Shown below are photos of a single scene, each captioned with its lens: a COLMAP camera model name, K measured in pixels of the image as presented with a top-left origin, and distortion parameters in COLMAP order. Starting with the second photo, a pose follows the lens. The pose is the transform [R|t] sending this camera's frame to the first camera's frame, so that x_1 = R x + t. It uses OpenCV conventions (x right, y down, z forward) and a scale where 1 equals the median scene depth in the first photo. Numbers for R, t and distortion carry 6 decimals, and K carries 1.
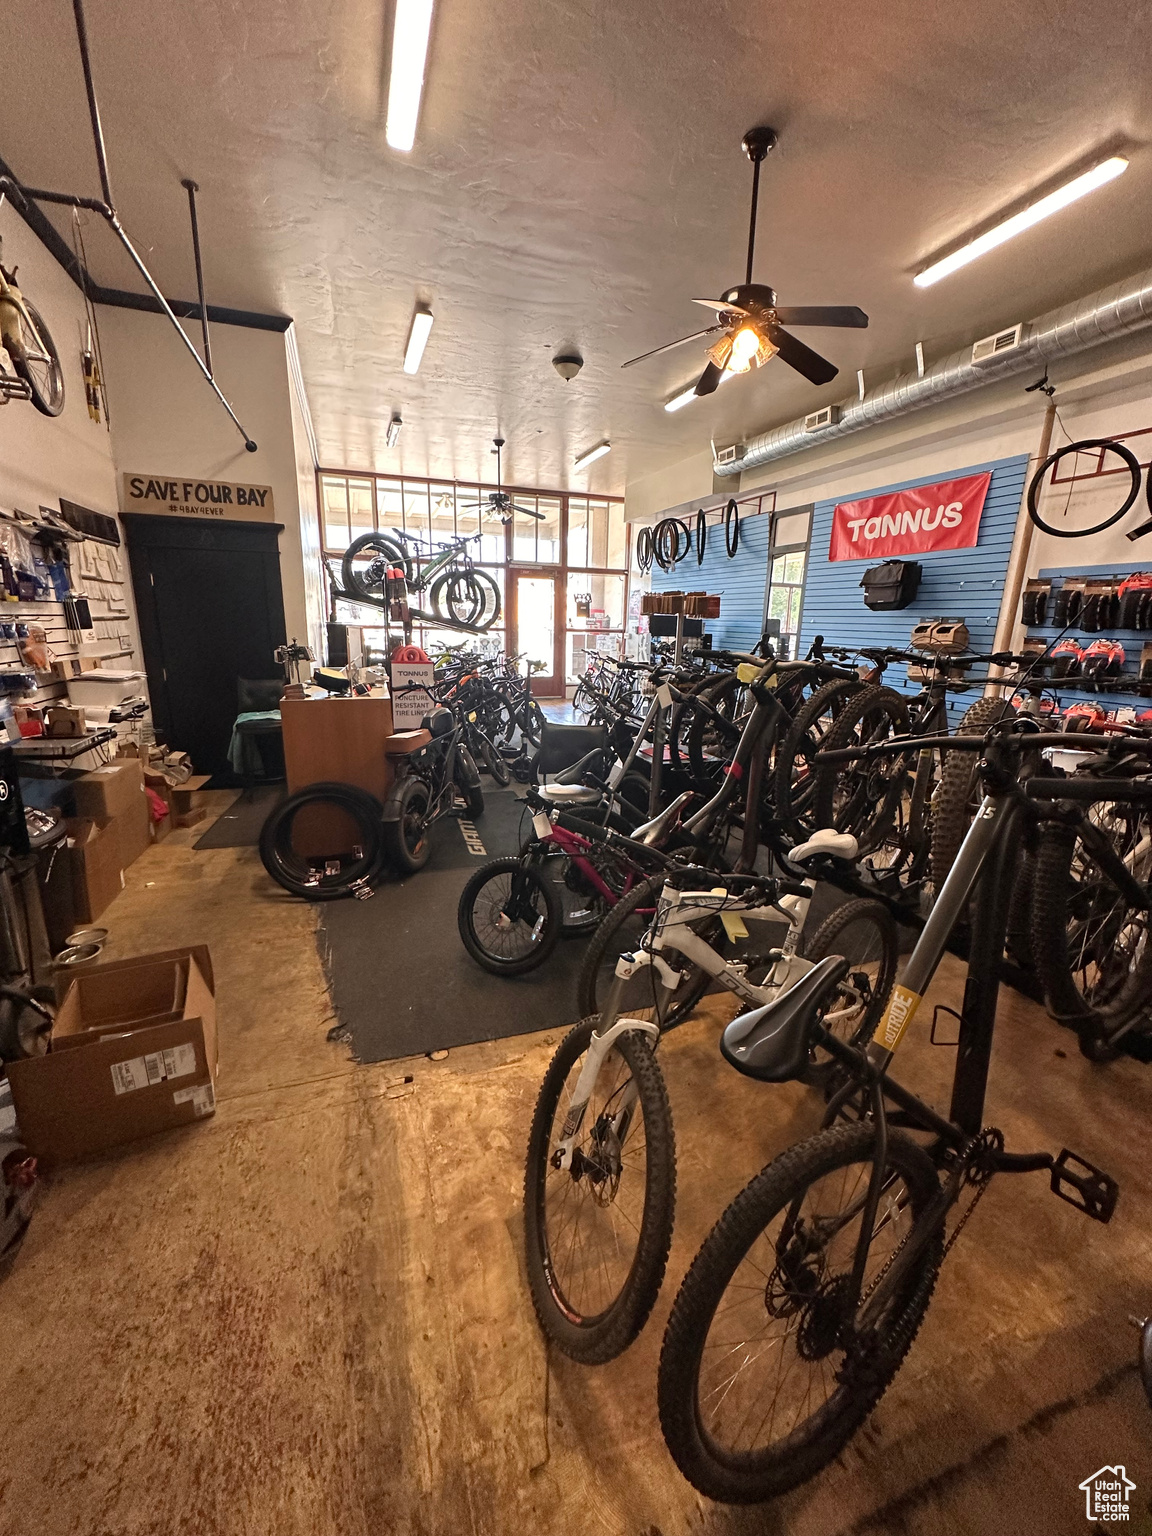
lens RADIAL K [[612.2, 0, 579.4], [0, 612.2, 768.3], [0, 0, 1]] dist [-0.000256, 0.000446]
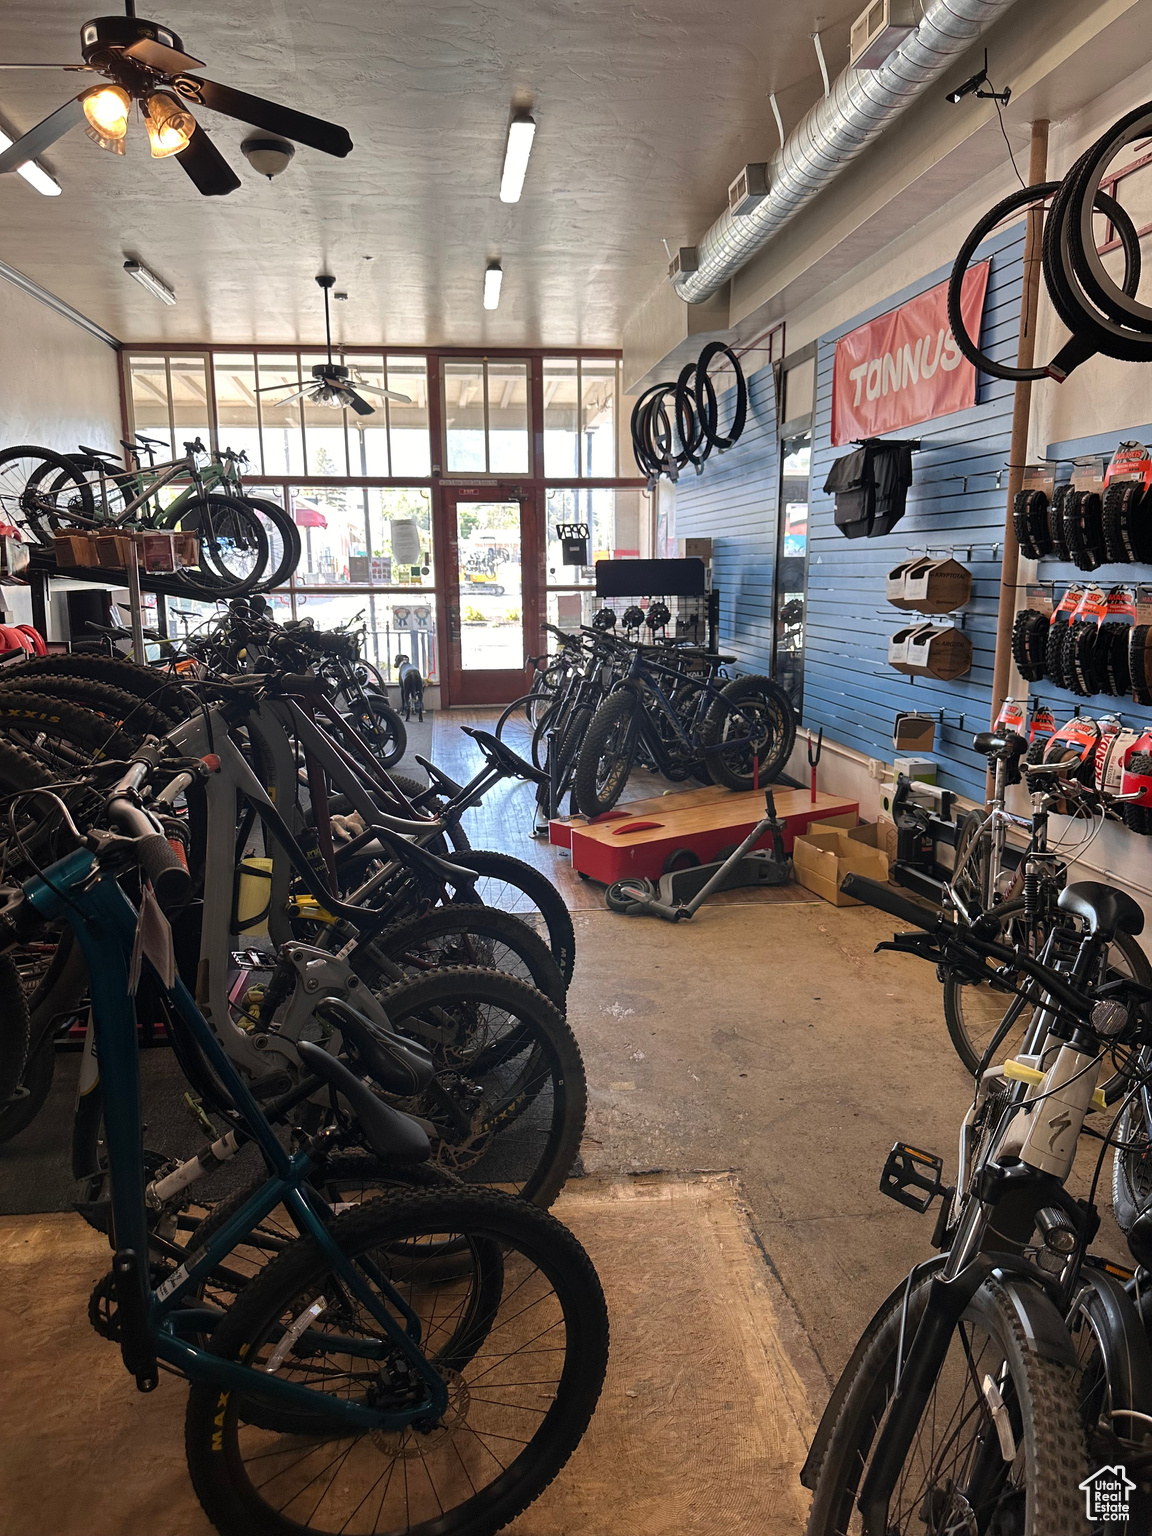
lens RADIAL K [[1089.7, 0, 572.3], [0, 1089.7, 769.0], [0, 0, 1]] dist [0.047390, -0.063340]
pose [[0.970499, 0.011968, -0.240807, 0.461361], [-0.024988, 0.998382, -0.051086, -0.009465], [0.239806, 0.055596, 0.969228, 0.056280]]
